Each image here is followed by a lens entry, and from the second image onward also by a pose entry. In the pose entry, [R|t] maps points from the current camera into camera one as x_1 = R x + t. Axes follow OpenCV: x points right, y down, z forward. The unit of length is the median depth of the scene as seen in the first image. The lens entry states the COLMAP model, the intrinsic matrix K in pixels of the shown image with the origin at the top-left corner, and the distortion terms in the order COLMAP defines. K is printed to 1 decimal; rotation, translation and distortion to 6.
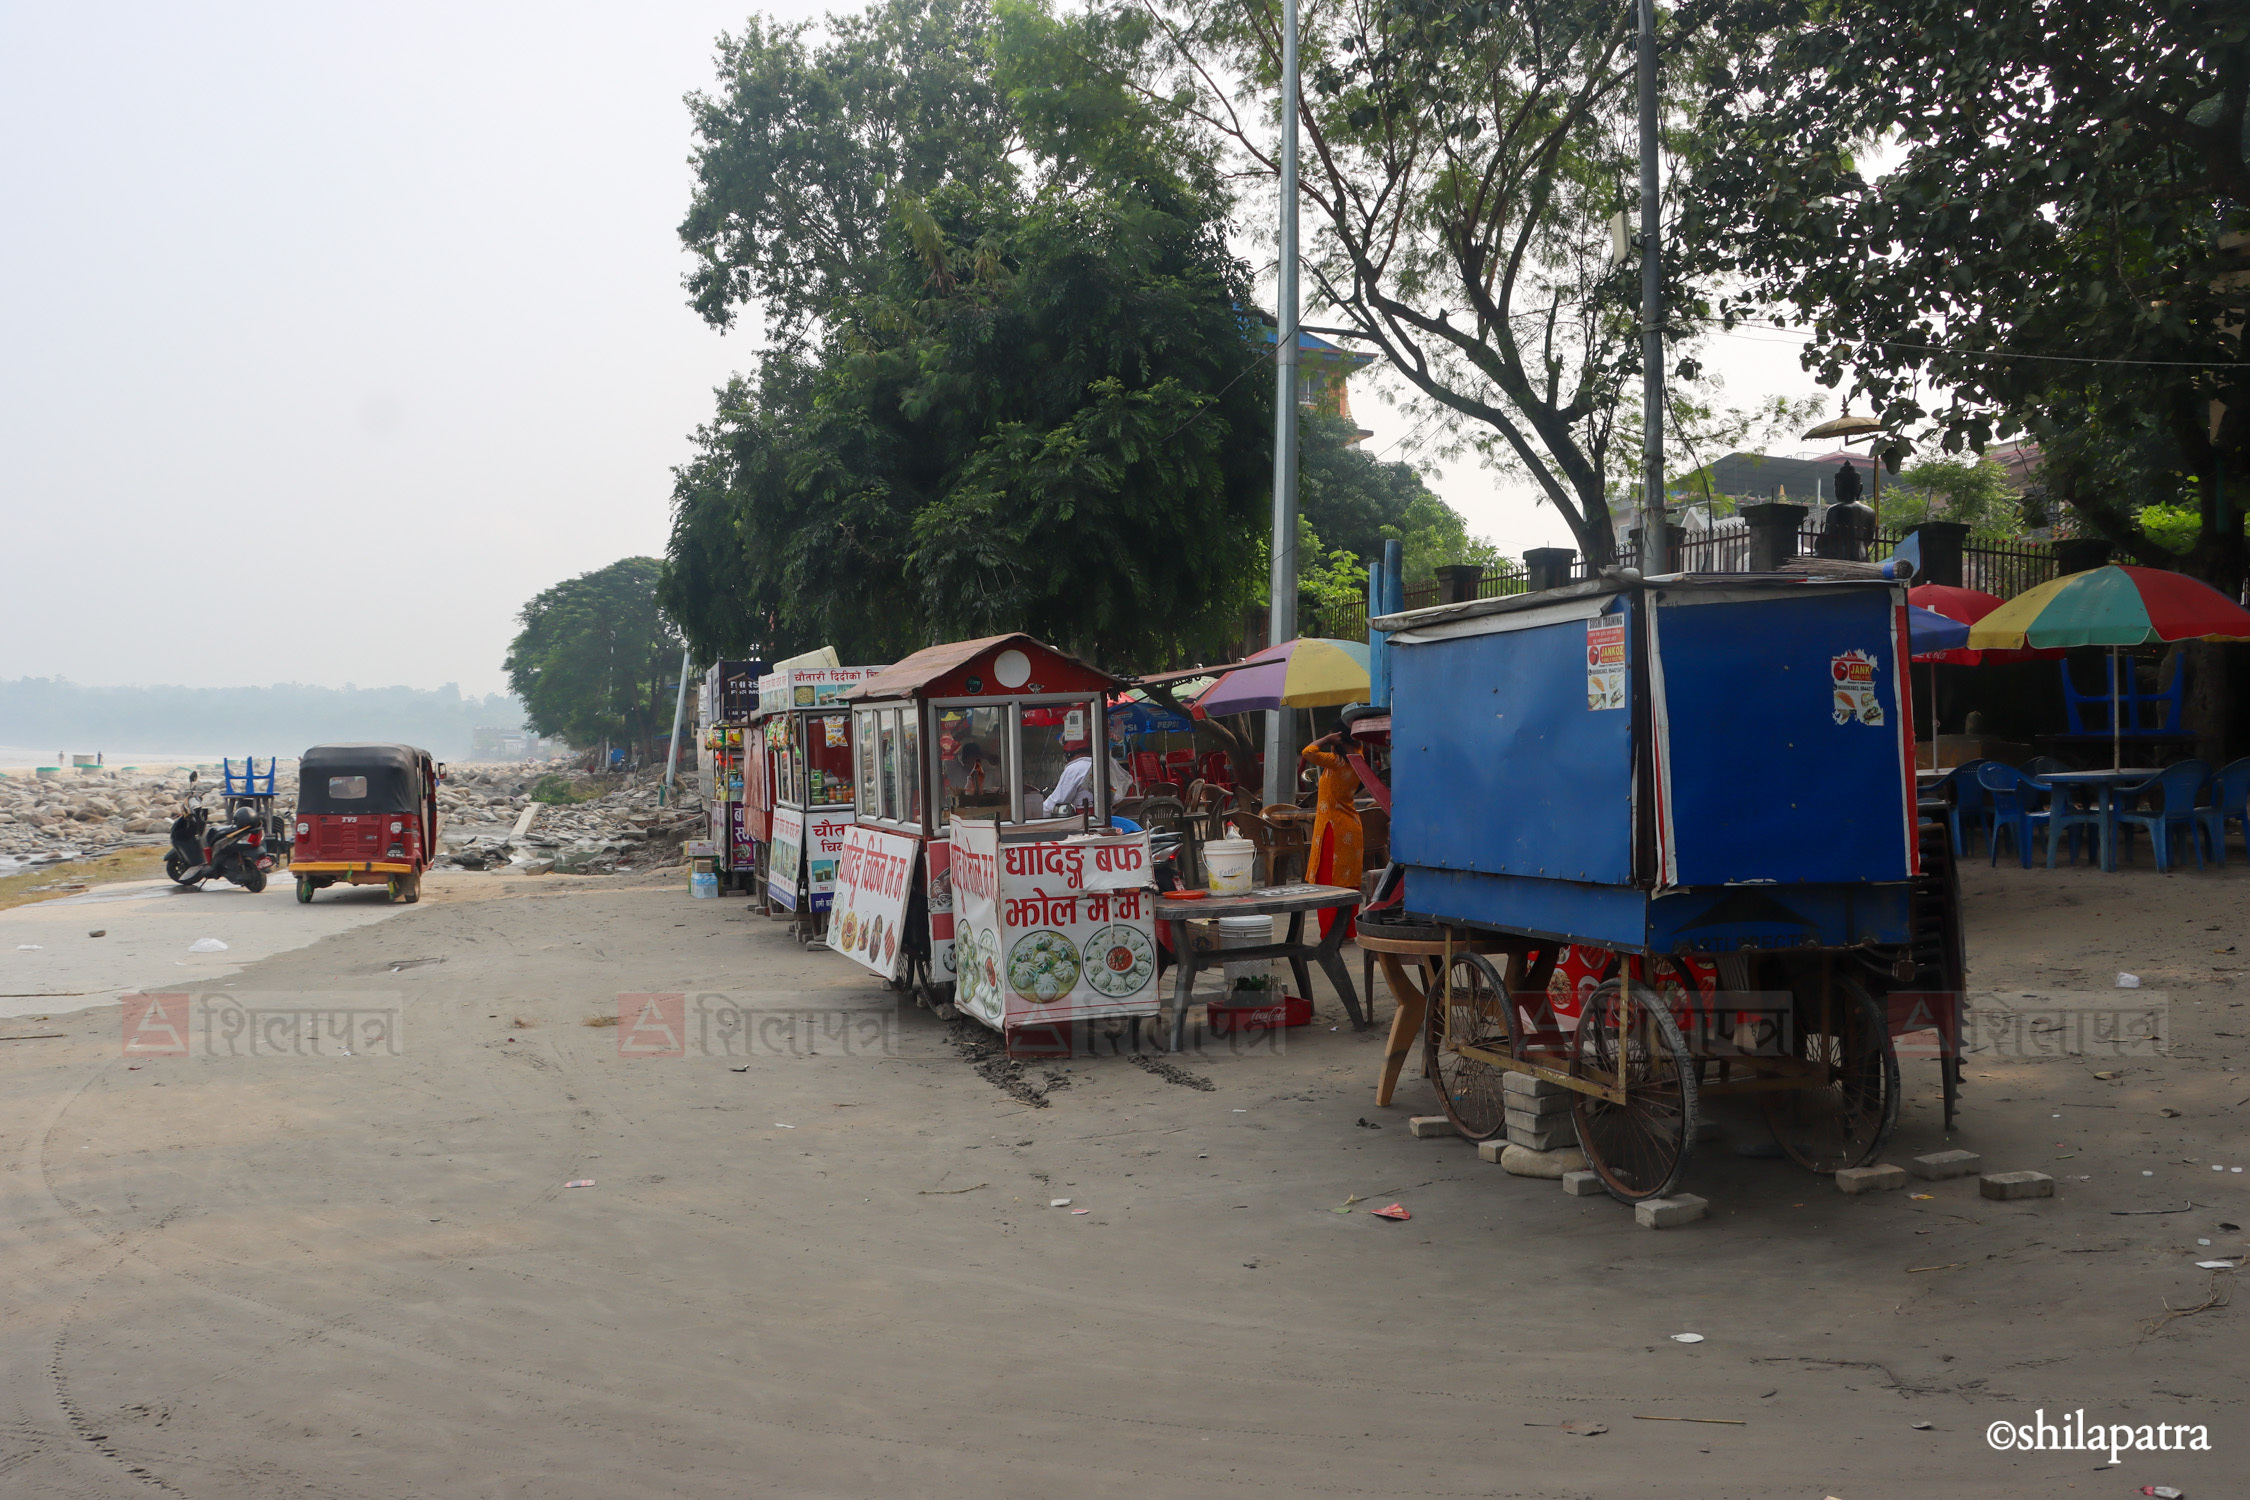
lens RADIAL K [[2025.5, 0, 1122.3], [0, 2025.5, 749.0], [0, 0, 1]] dist [-0.093012, -0.002531]
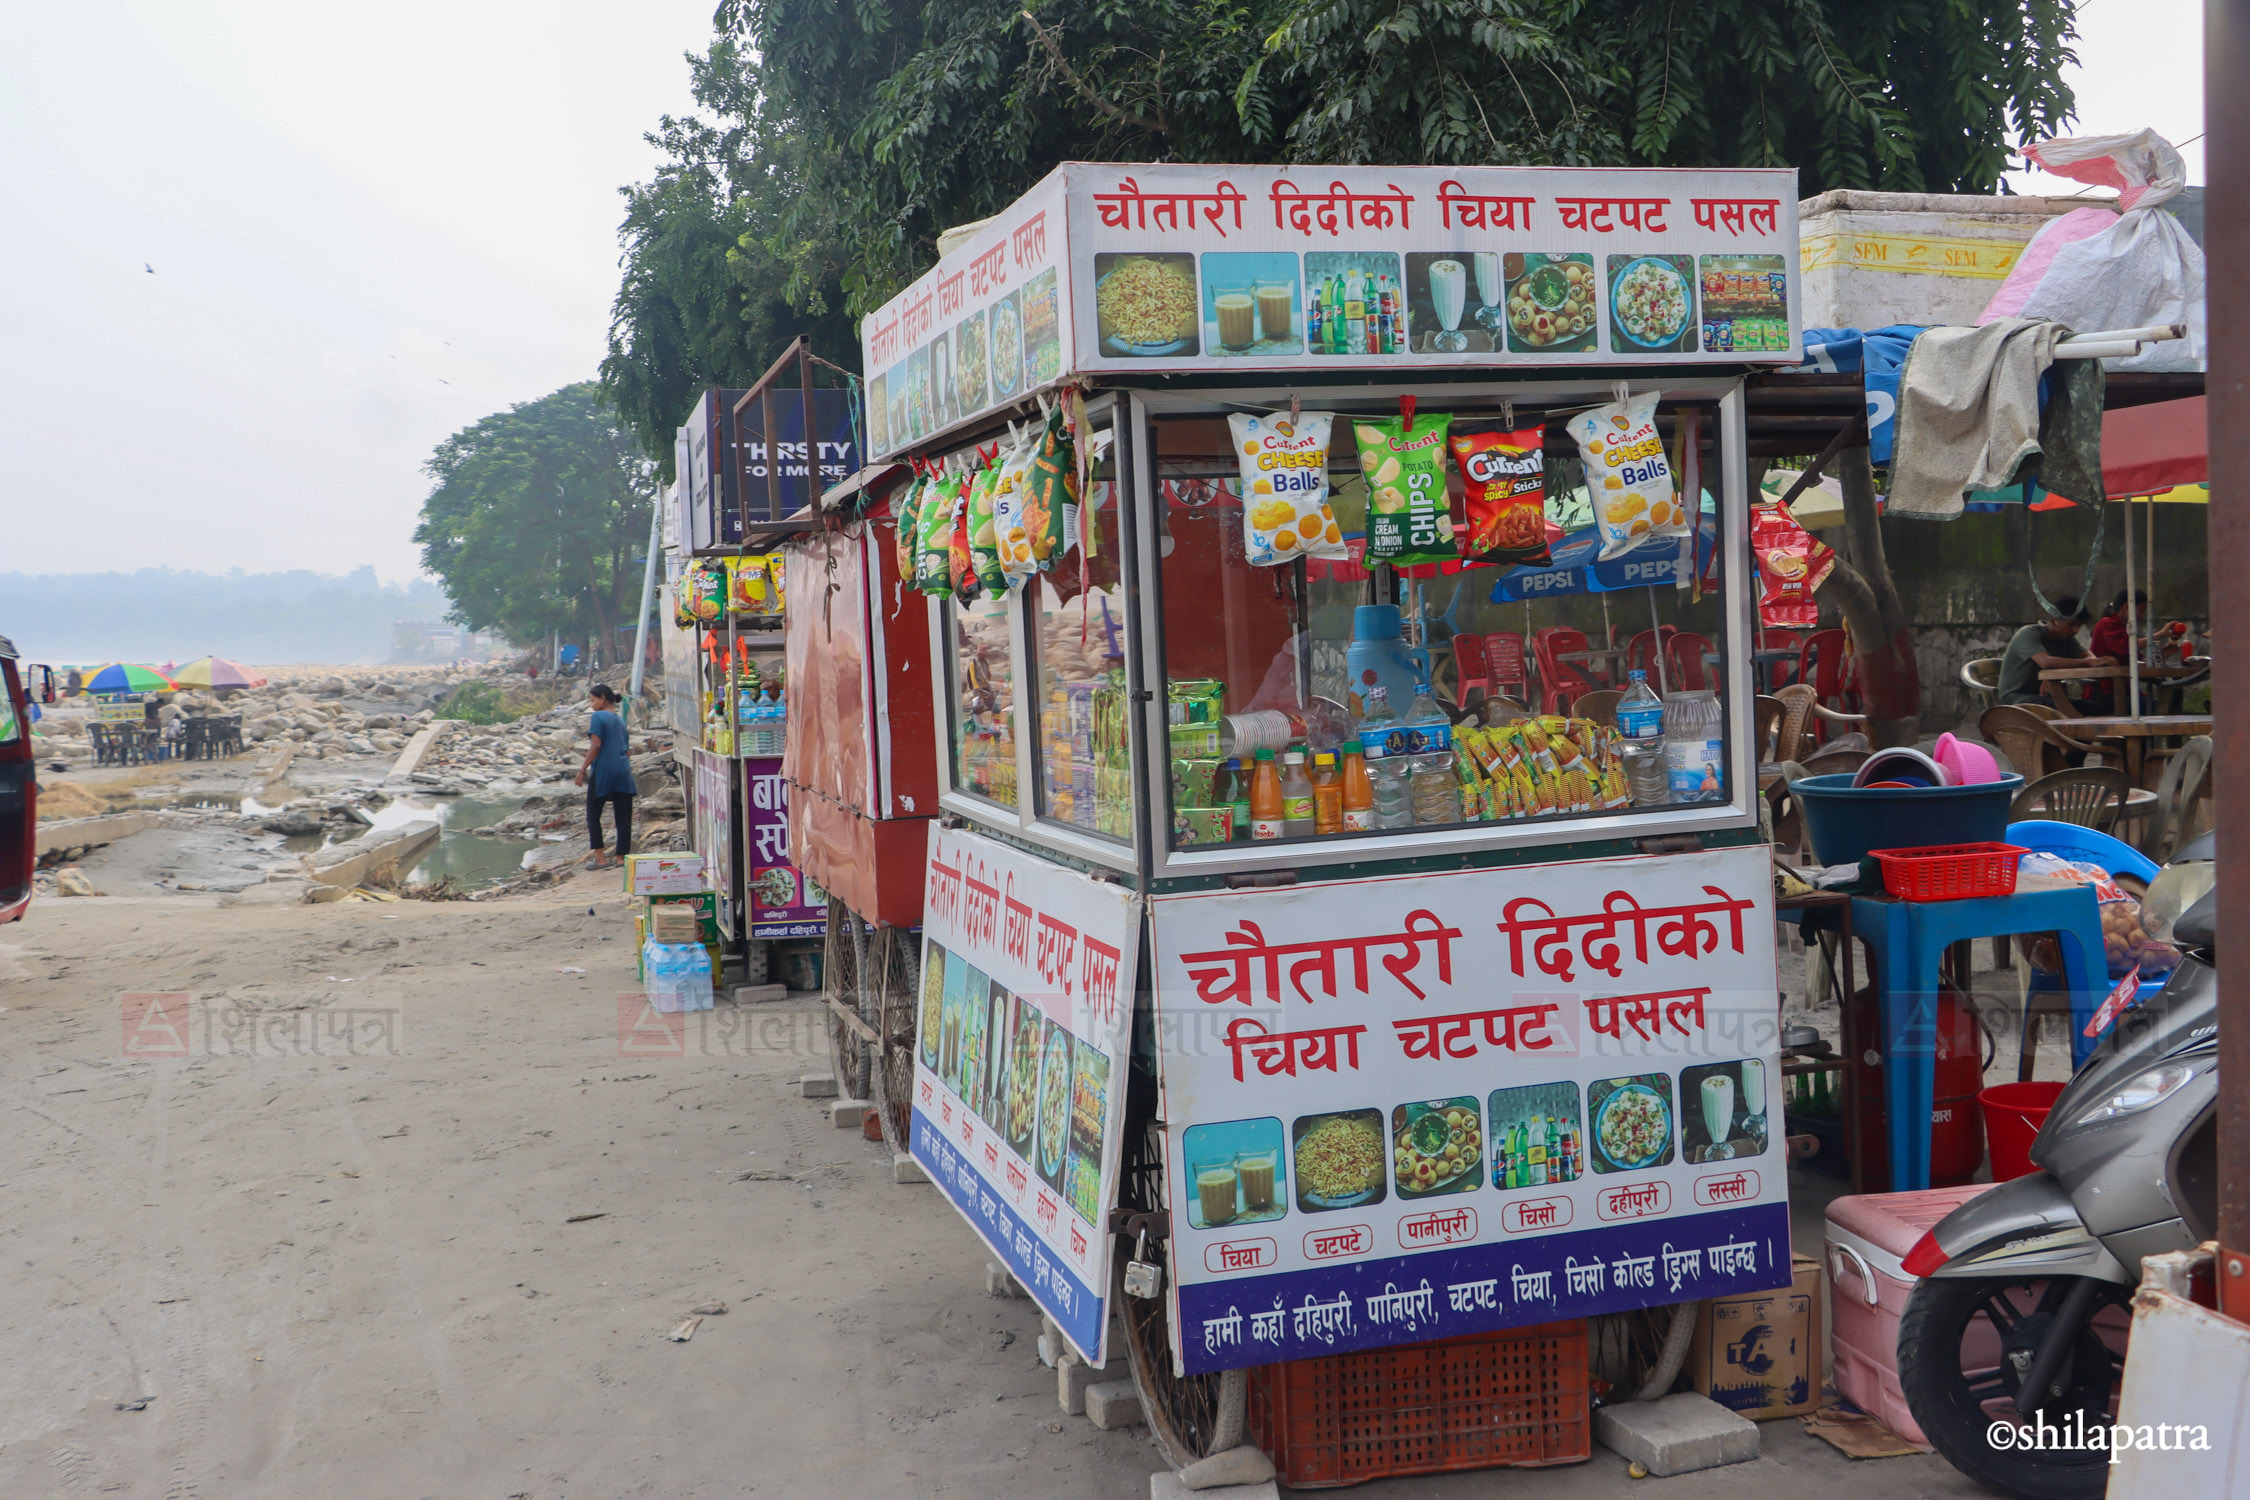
lens RADIAL K [[2498.3, 0, 1127.5], [0, 2498.3, 747.3], [0, 0, 1]] dist [0.018512, 0.000000]
pose [[0.999488, -0.008903, -0.030719, -0.029465], [0.010196, 0.999057, 0.042203, 0.001297], [0.030314, -0.042494, 0.998637, 0.146051]]
